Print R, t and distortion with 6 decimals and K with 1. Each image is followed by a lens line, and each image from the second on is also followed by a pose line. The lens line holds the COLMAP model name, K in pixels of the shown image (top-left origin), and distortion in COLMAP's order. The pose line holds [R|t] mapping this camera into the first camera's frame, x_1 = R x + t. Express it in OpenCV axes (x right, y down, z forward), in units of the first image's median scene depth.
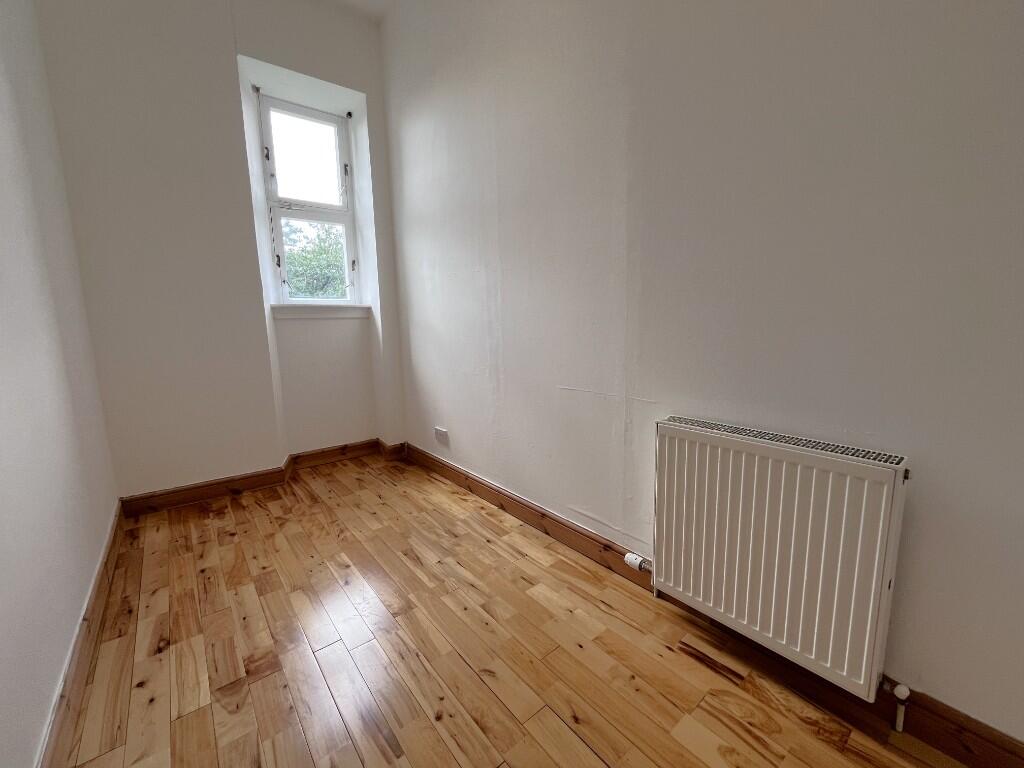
lens RADIAL K [[416.6, 0, 511.0], [0, 416.6, 381.7], [0, 0, 1]] dist [-0.002962, 0.000339]
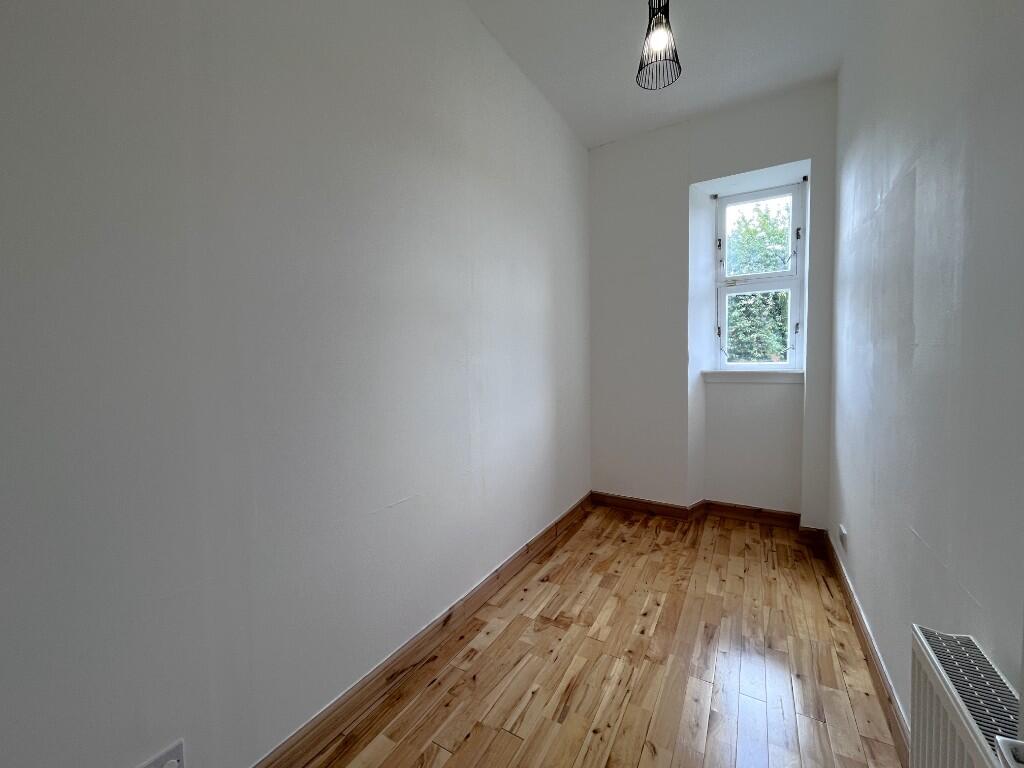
lens RADIAL K [[416.6, 0, 511.9], [0, 416.6, 379.8], [0, 0, 1]] dist [-0.002962, 0.000339]
pose [[0.354432, 0.062239, -0.933008, 0.431277], [-0.130761, 0.991277, 0.016452, -0.131943], [0.925894, 0.116170, 0.359479, 0.081217]]
